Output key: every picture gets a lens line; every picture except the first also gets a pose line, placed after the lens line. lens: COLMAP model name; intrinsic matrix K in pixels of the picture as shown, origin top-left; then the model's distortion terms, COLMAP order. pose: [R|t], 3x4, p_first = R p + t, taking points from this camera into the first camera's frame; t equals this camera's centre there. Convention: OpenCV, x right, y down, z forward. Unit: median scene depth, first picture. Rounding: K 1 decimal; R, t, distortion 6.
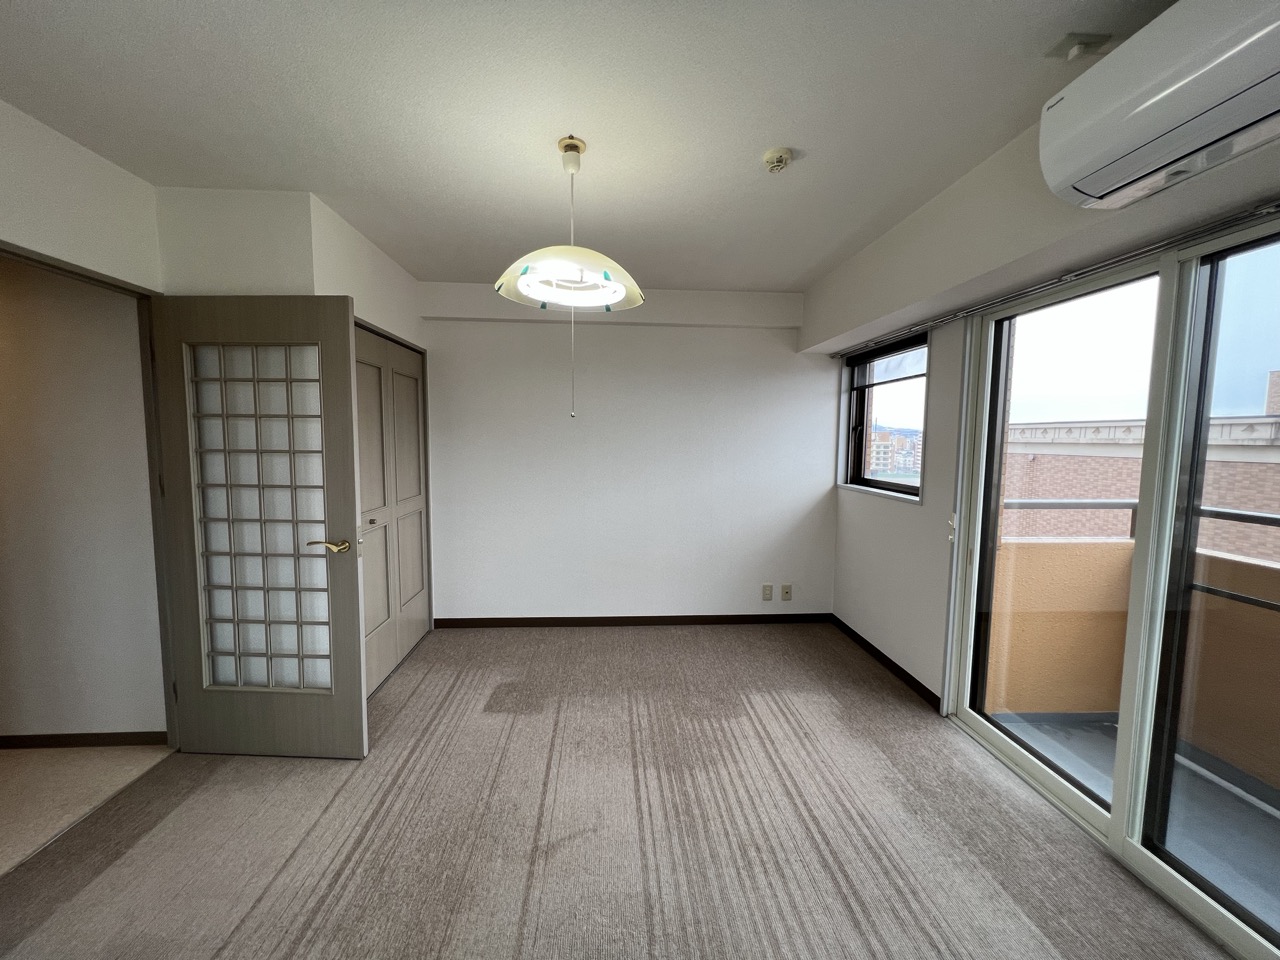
lens RADIAL K [[508.8, 0, 637.8], [0, 508.8, 479.7], [0, 0, 1]] dist [-0.000124, -0.000193]
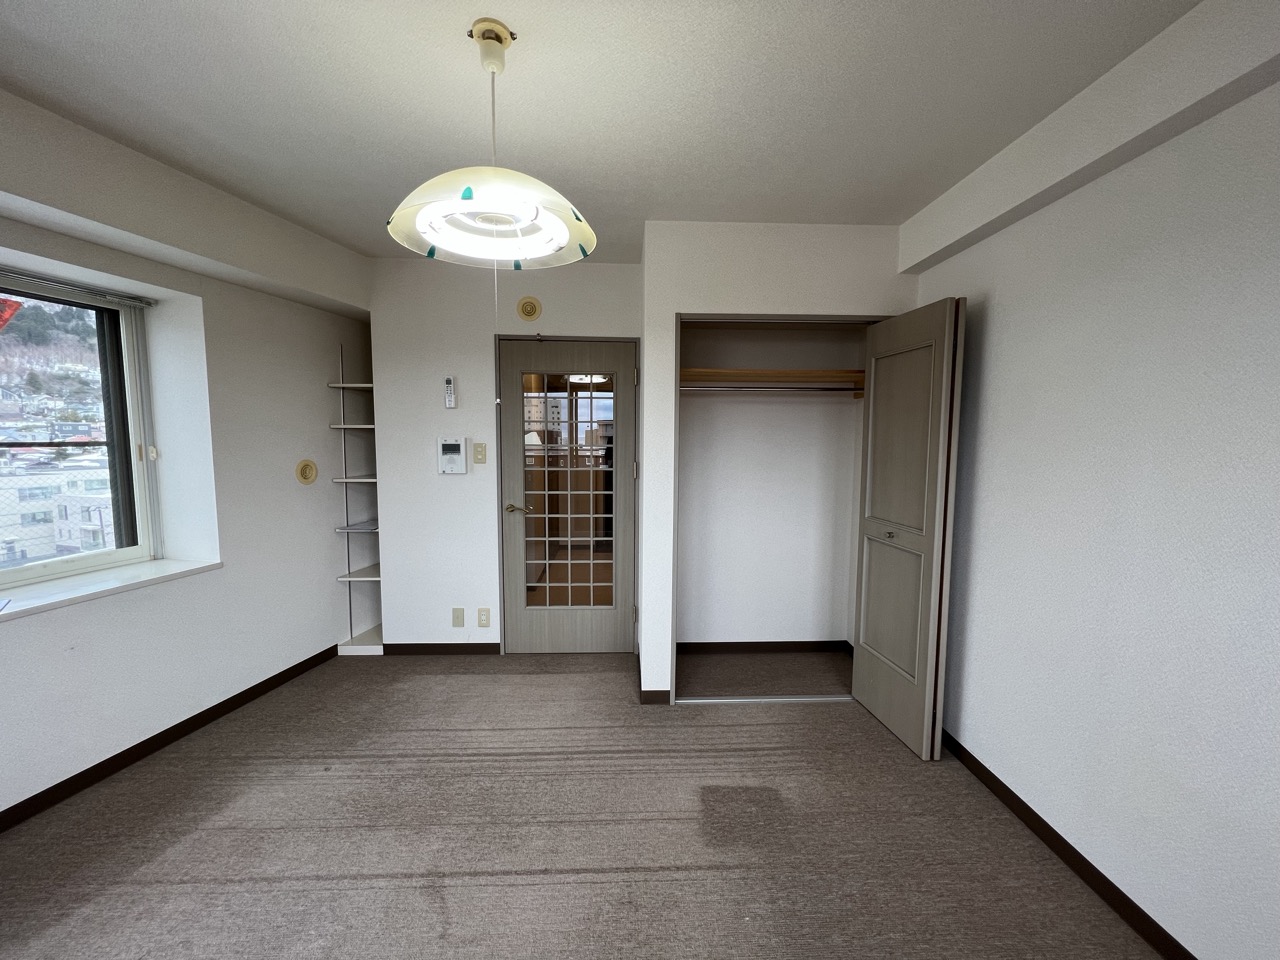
lens RADIAL K [[508.8, 0, 637.8], [0, 508.8, 479.7], [0, 0, 1]] dist [-0.000124, -0.000193]
pose [[-0.026424, 0.075927, -0.996763, 0.569752], [-0.089726, 0.992906, 0.078012, -0.082834], [0.995616, 0.091497, -0.019424, 1.130055]]
